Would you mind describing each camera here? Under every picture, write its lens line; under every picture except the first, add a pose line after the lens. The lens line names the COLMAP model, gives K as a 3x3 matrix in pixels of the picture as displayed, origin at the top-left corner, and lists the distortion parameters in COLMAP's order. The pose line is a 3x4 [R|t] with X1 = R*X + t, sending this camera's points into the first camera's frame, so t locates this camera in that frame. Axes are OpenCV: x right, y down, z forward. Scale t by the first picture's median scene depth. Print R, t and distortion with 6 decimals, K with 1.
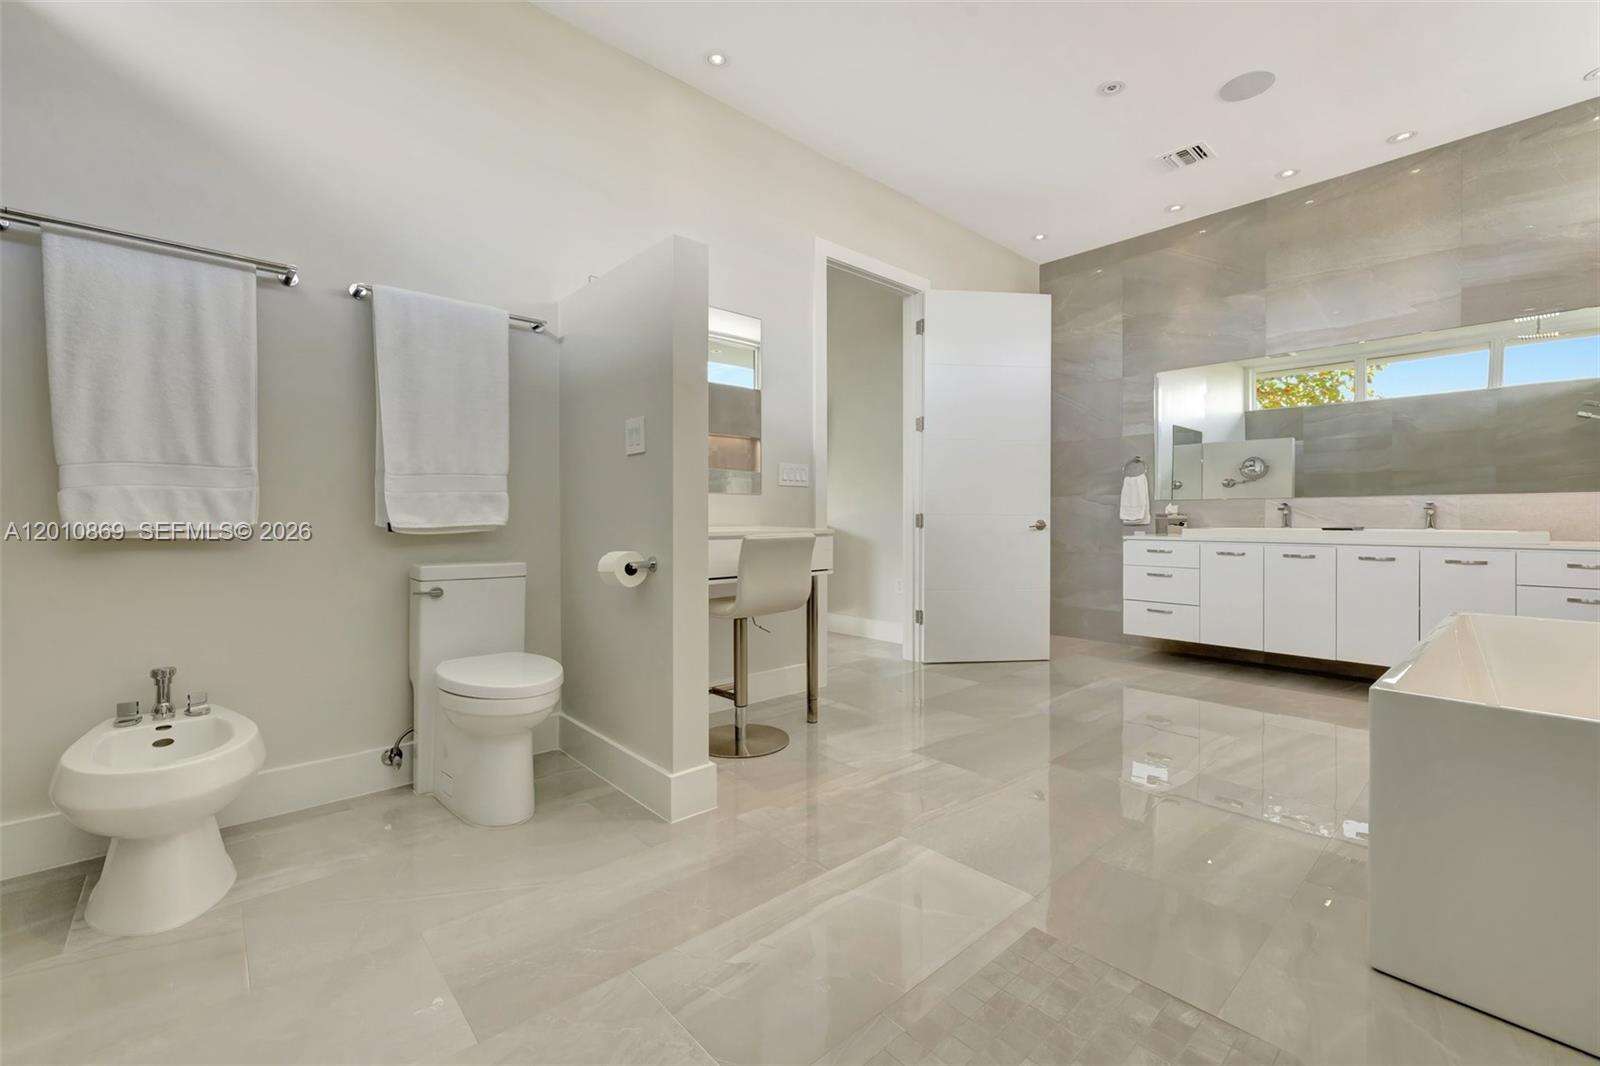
lens RADIAL K [[670.8, 0, 798.8], [0, 670.8, 526.0], [0, 0, 1]] dist [0.003240, 0.000147]
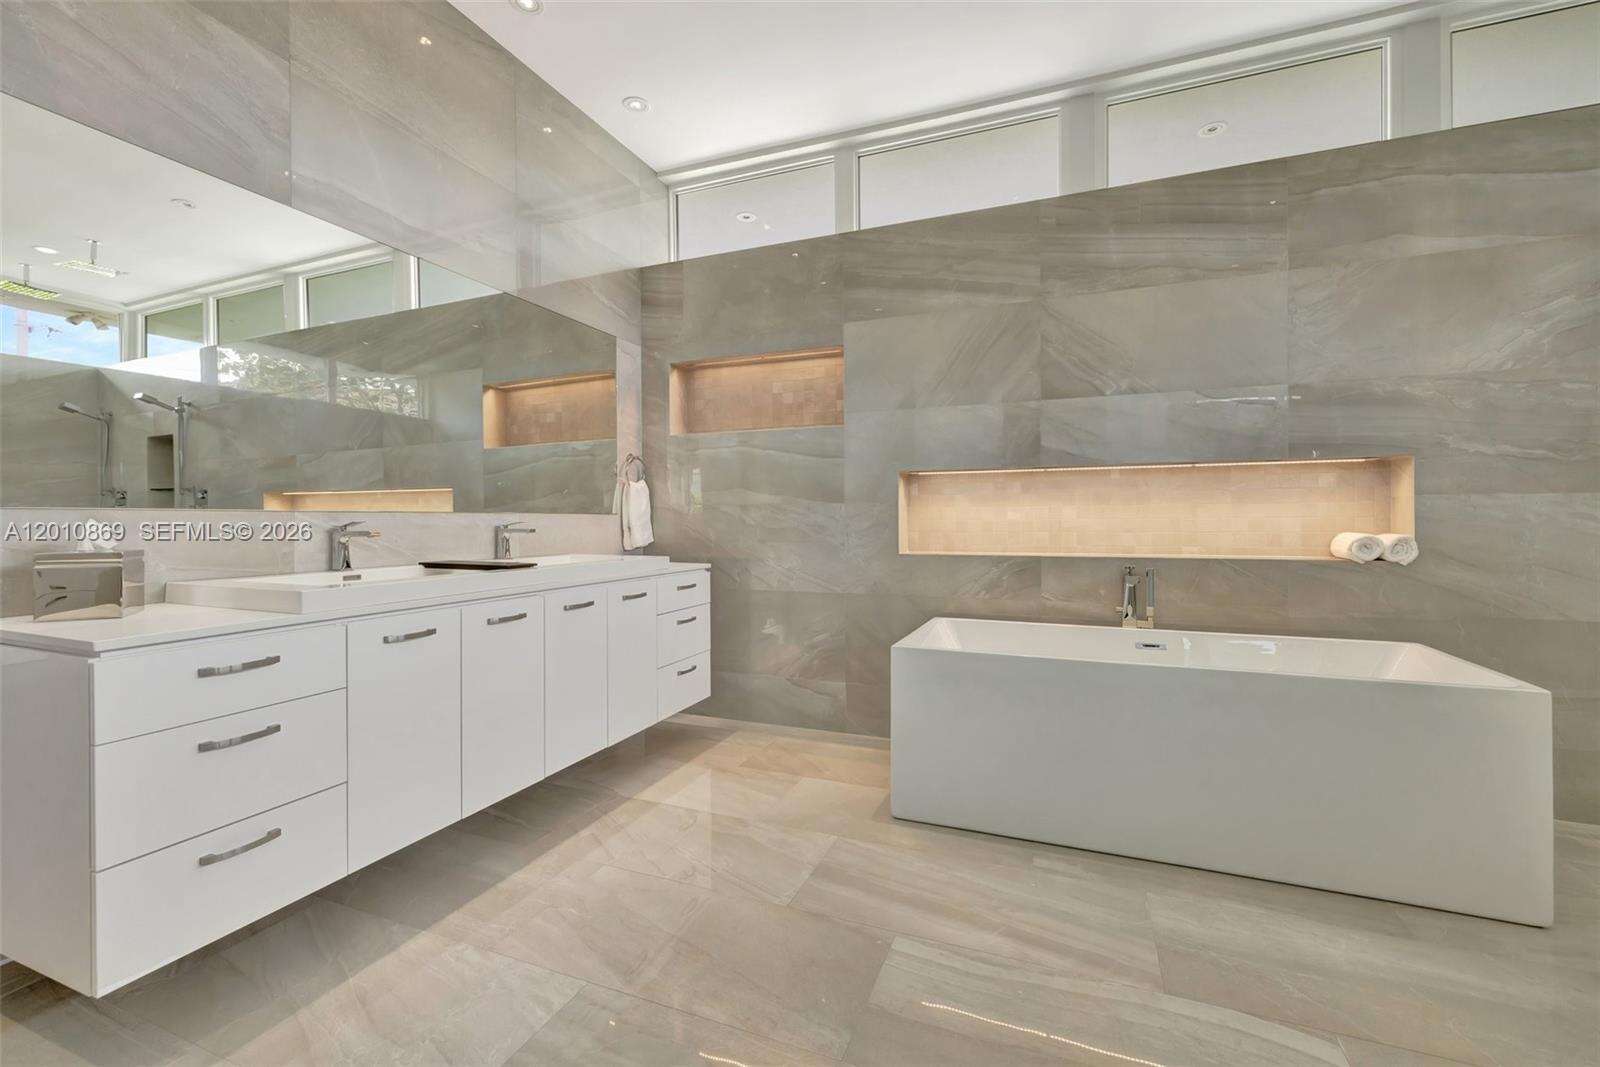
lens RADIAL K [[670.8, 0, 799.1], [0, 670.8, 531.1], [0, 0, 1]] dist [0.003240, 0.000147]
pose [[-0.430078, -0.010651, 0.902729, 0.133641], [0.018857, 0.999606, 0.020777, -0.034603], [-0.902595, 0.025958, -0.429708, 1.004372]]
